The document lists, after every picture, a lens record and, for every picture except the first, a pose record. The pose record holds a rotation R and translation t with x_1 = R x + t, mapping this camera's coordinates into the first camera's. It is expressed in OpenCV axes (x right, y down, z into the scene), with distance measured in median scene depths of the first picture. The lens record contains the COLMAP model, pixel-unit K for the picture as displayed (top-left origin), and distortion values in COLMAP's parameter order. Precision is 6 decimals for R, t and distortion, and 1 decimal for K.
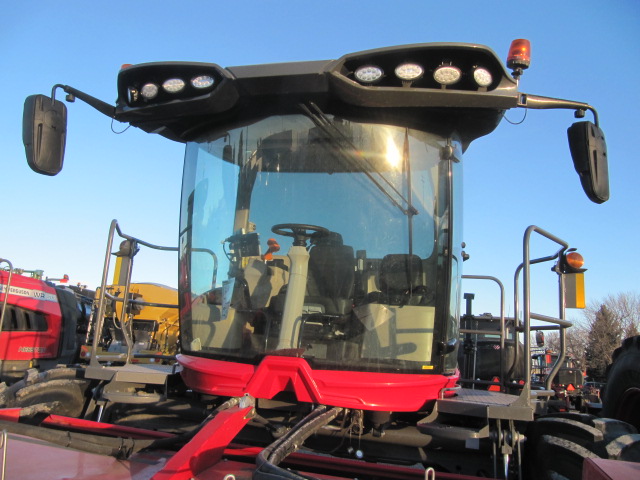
lens RADIAL K [[535.8, 0, 318.0], [0, 535.8, 242.3], [0, 0, 1]] dist [-0.031670, 0.001019]
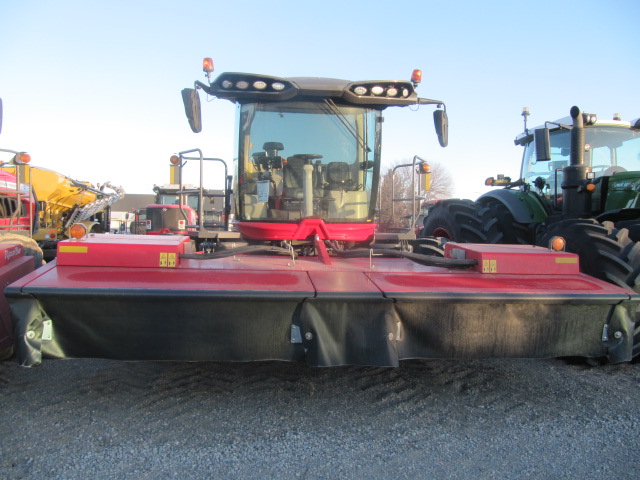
lens RADIAL K [[535.8, 0, 320.7], [0, 535.8, 238.9], [0, 0, 1]] dist [-0.031670, 0.001019]
pose [[0.928872, -0.071655, 0.363403, -0.804694], [-0.018637, 0.970825, 0.239062, -0.219645], [-0.369931, -0.228831, 0.900437, -0.944896]]
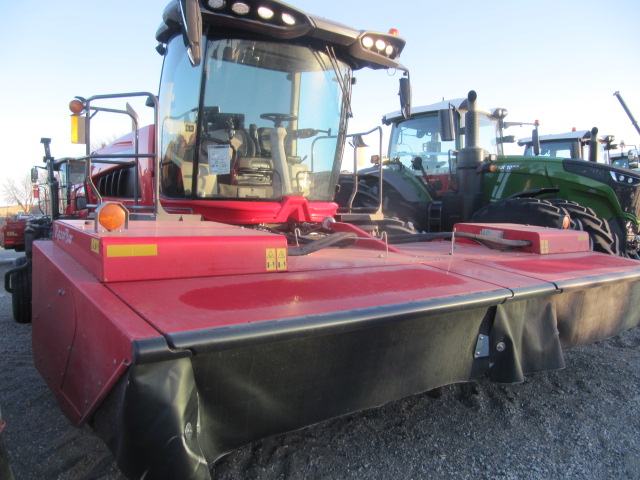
lens RADIAL K [[535.8, 0, 321.7], [0, 535.8, 239.2], [0, 0, 1]] dist [-0.031670, 0.001019]
pose [[0.594714, -0.116486, 0.795454, -1.367582], [-0.125905, 0.963742, 0.235262, -0.067750], [-0.794017, -0.240066, 0.558485, -0.048621]]
